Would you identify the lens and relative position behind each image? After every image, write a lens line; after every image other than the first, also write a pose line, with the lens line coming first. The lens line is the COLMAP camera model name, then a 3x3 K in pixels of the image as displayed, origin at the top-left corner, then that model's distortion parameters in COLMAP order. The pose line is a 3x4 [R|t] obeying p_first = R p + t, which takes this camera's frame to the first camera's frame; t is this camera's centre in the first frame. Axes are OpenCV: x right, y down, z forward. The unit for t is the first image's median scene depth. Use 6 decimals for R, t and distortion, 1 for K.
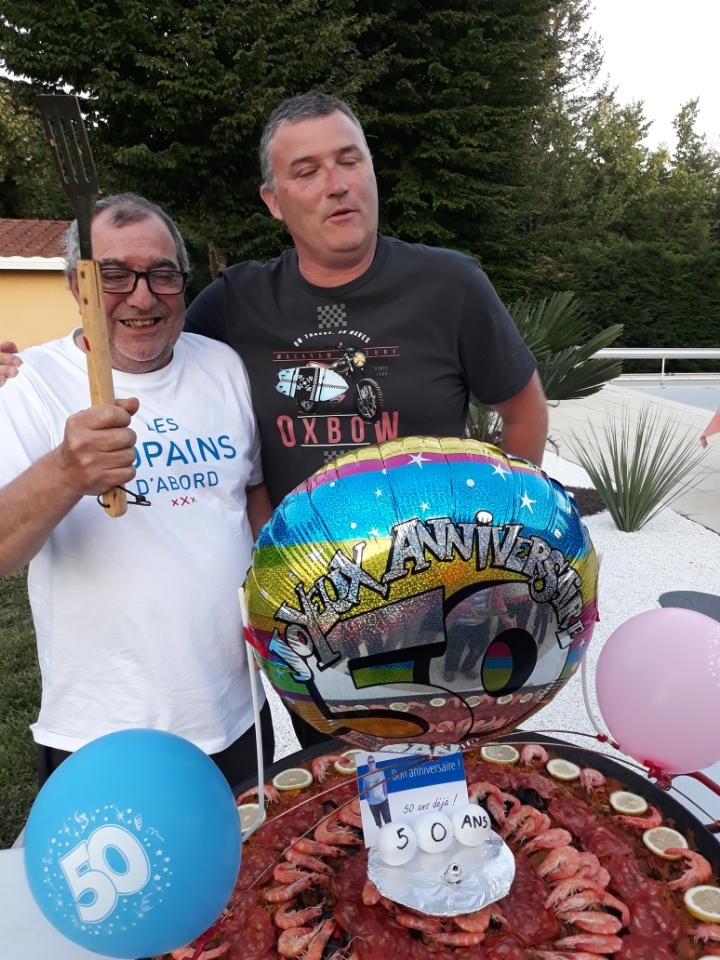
lens RADIAL K [[804.2, 0, 360.0], [0, 804.2, 480.0], [0, 0, 1]] dist [-0.004779, -0.011191]
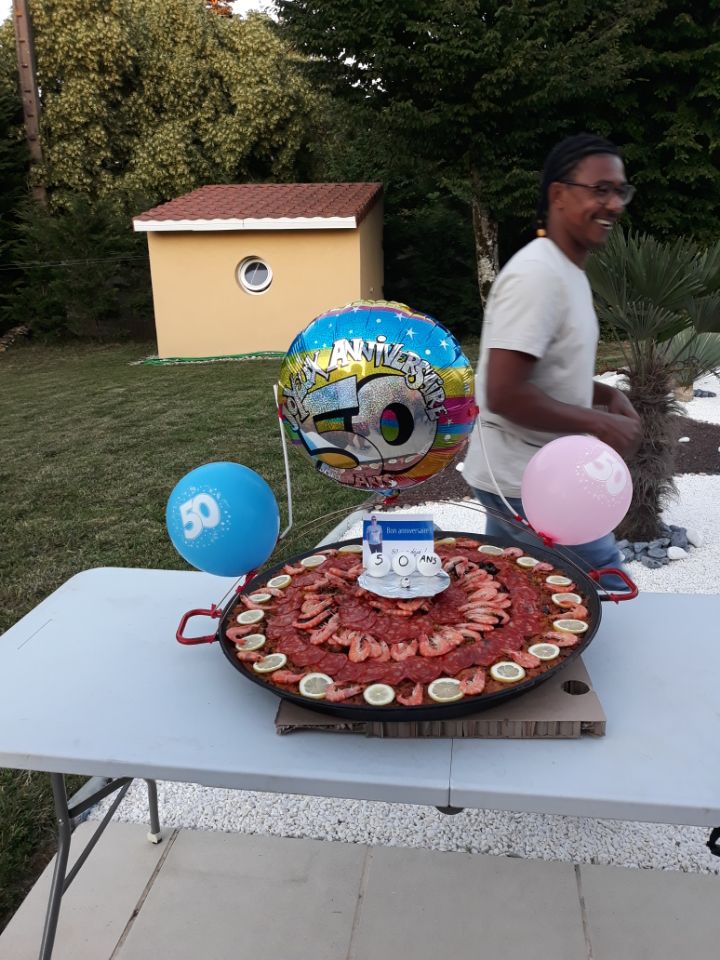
lens RADIAL K [[759.6, 0, 320.3], [0, 759.6, 477.1], [0, 0, 1]] dist [0.000831, -0.008428]
pose [[0.931730, 0.087487, -0.352455, 0.424805], [-0.064482, 0.994981, 0.076515, 0.151787], [0.357380, -0.048564, 0.932696, -0.433916]]
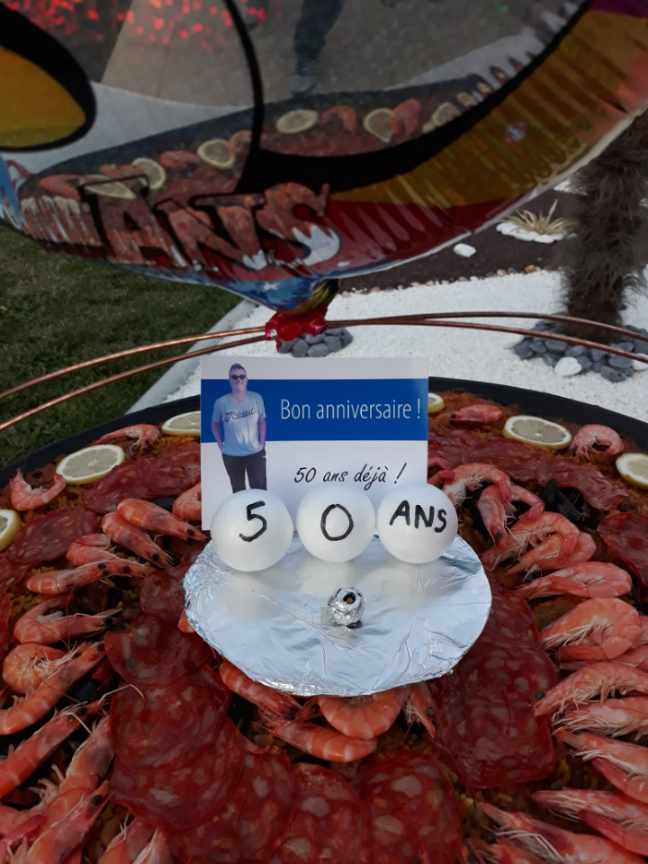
lens RADIAL K [[767.3, 0, 324.0], [0, 767.3, 432.0], [0, 0, 1]] dist [-0.007967, -0.011773]
pose [[0.971844, 0.142991, -0.187278, 0.152907], [-0.087234, 0.956680, 0.277765, 0.238773], [0.218883, -0.253607, 0.942217, 0.533299]]
